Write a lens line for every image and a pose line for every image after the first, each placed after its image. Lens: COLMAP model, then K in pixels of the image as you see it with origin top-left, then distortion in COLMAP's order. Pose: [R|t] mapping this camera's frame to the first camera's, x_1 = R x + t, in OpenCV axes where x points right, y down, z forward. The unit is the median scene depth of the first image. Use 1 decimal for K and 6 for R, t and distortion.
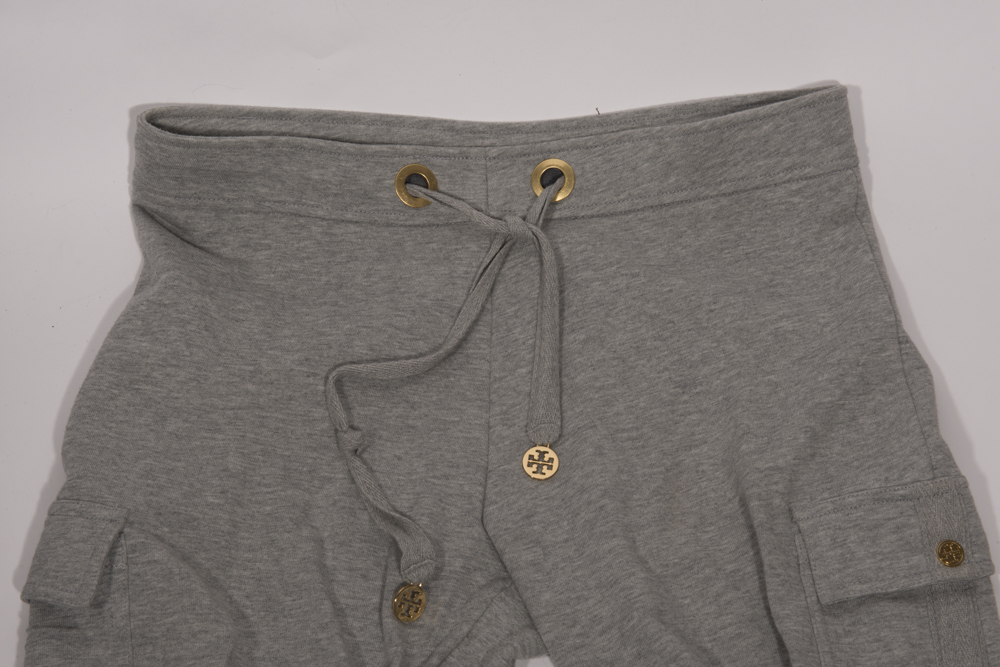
lens RADIAL K [[1997.2, 0, 498.5], [0, 1997.2, 333.4], [0, 0, 1]] dist [0.174331, 0.000000]
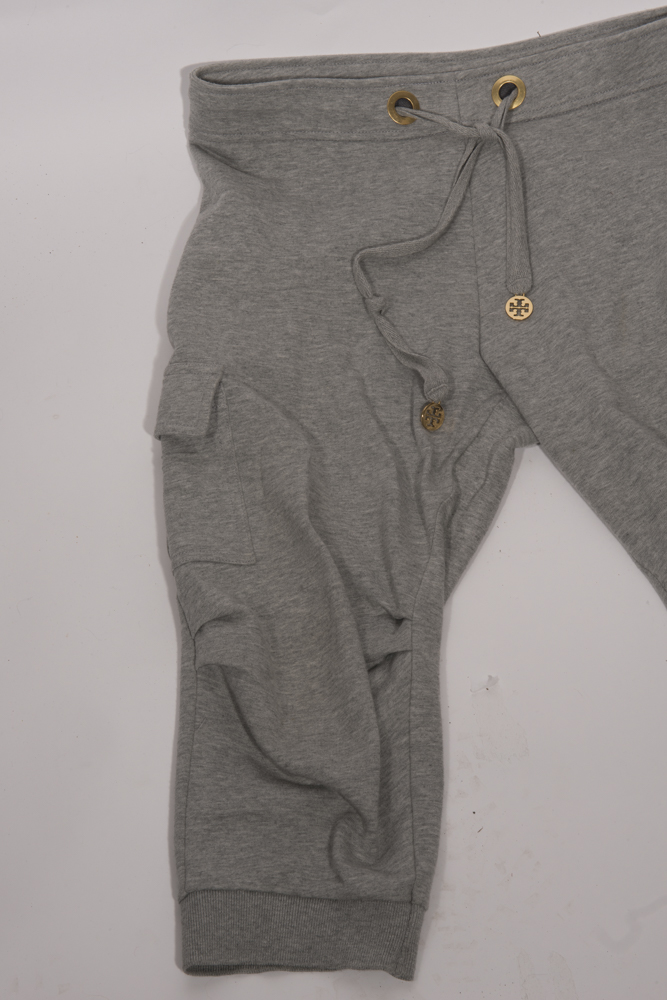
lens RADIAL K [[1997.2, 0, 337.3], [0, 1997.2, 502.3], [0, 0, 1]] dist [0.174331, 0.000000]
pose [[0.994895, -0.089036, -0.047510, -0.047019], [0.093345, 0.990812, 0.097870, 0.050500], [0.038360, -0.101806, 0.994064, -0.340198]]
